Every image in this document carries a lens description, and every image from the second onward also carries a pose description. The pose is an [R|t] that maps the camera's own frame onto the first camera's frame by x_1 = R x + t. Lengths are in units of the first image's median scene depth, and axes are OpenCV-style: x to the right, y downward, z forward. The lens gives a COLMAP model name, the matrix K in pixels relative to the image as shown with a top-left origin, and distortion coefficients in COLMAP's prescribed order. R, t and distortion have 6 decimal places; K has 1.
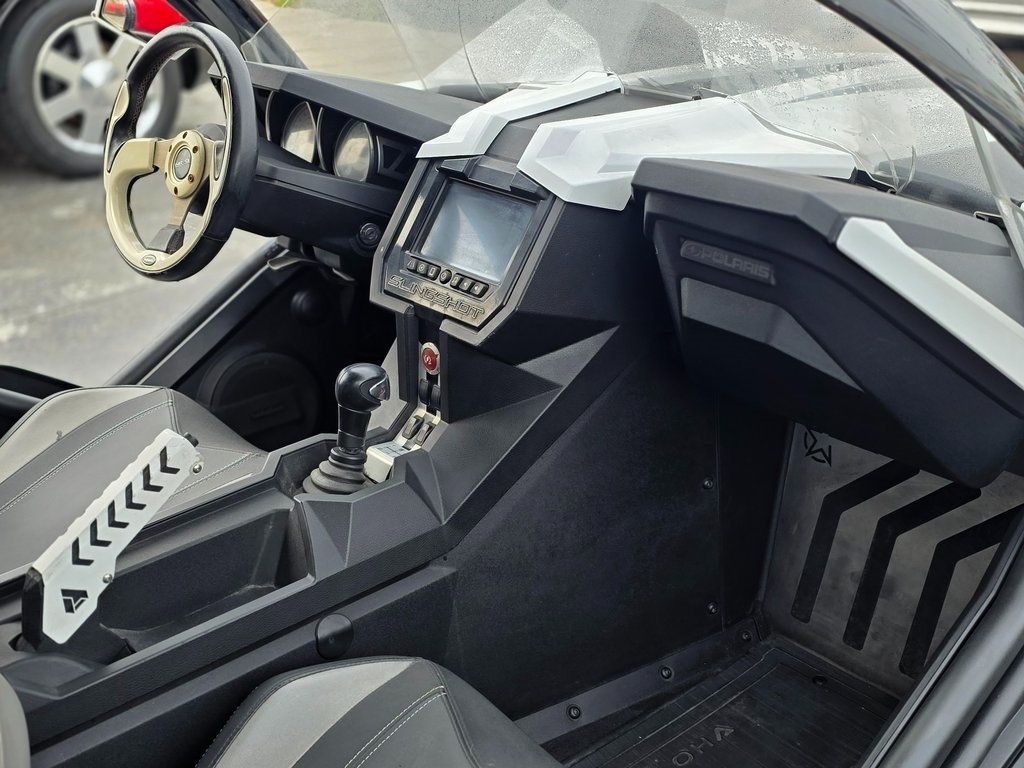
lens RADIAL K [[1207.9, 0, 512.0], [0, 1207.9, 384.0], [0, 0, 1]] dist [0.065083, -0.016054]
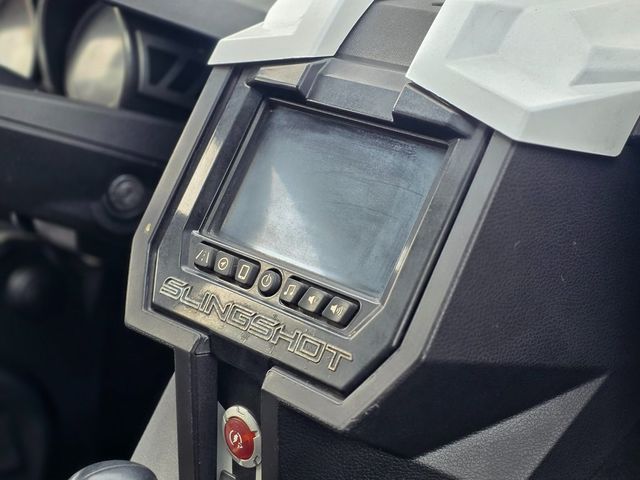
lens RADIAL K [[1246.1, 0, 321.2], [0, 1246.1, 185.2], [0, 0, 1]] dist [0.091143, -0.022757]
pose [[0.999153, -0.011596, 0.039474, -0.052788], [0.015657, 0.994437, -0.104159, -0.072694], [-0.038047, 0.104689, 0.993777, 0.445092]]
